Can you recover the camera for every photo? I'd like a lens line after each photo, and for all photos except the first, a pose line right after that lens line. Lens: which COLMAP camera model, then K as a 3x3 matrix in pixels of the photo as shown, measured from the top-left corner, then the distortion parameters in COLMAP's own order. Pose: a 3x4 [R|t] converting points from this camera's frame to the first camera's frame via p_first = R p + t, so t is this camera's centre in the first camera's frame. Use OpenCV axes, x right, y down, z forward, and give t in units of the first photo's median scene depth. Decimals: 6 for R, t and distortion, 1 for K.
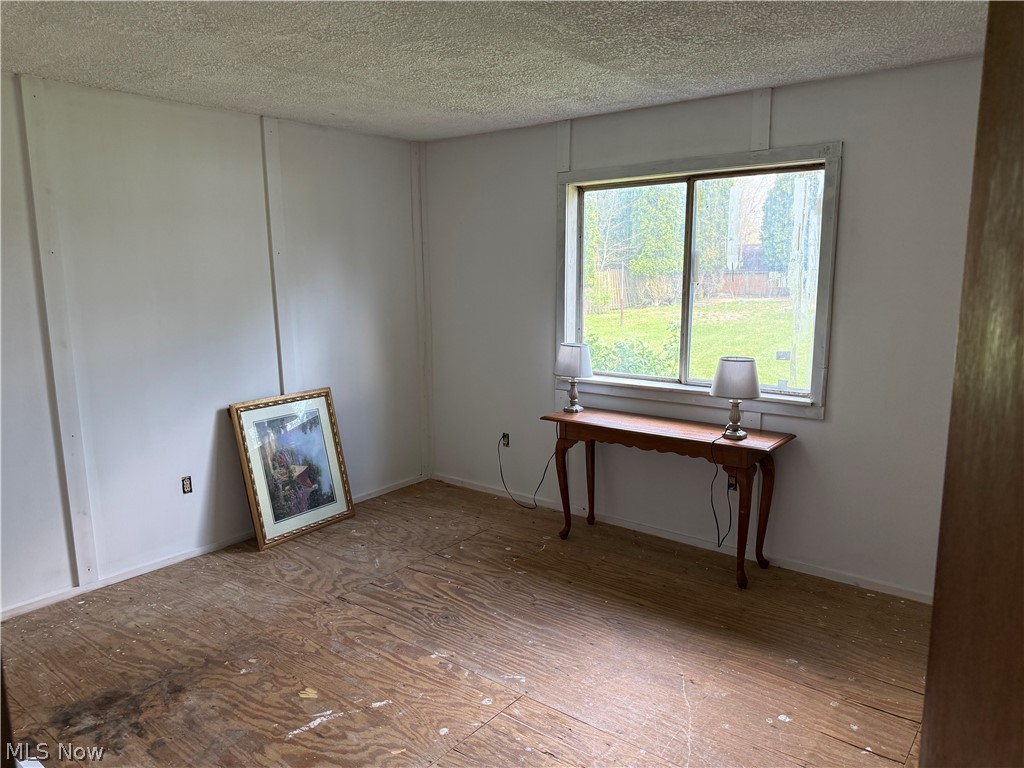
lens RADIAL K [[735.9, 0, 515.0], [0, 735.9, 386.3], [0, 0, 1]] dist [0.088862, -0.104973]
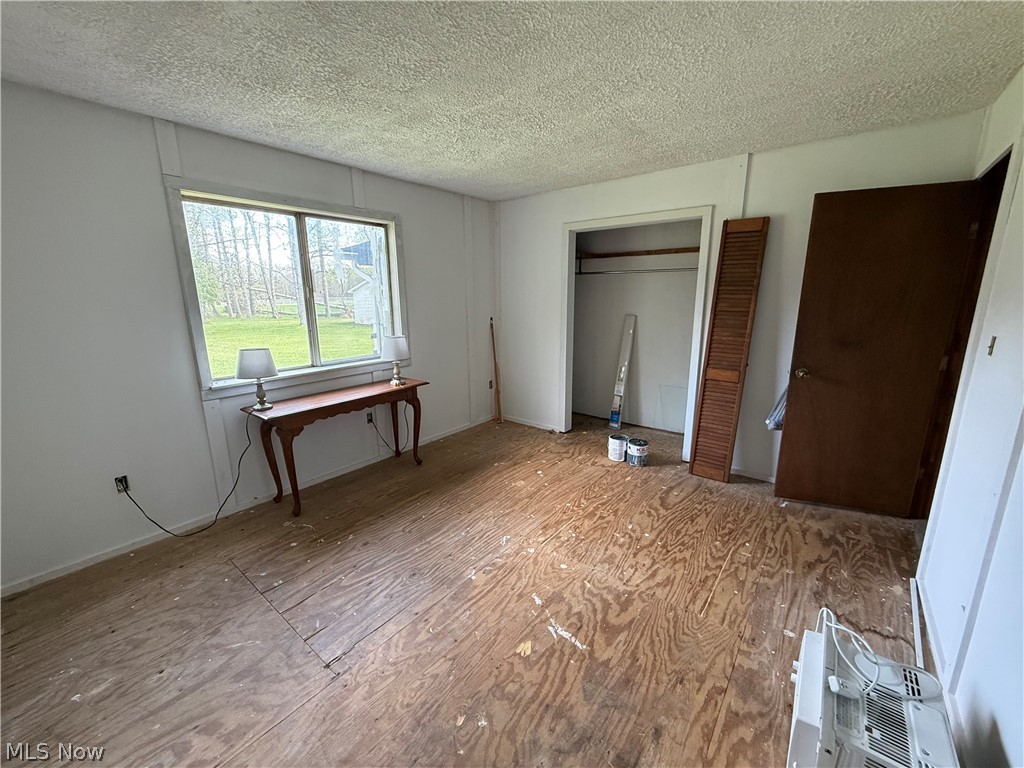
lens RADIAL K [[407.8, 0, 515.5], [0, 407.8, 381.7], [0, 0, 1]] dist [-0.000205, -0.000823]
pose [[-0.009134, -0.197309, 0.980299, -0.722178], [0.180906, 0.963837, 0.195682, -0.080416], [-0.983458, 0.179129, 0.026891, 0.850655]]
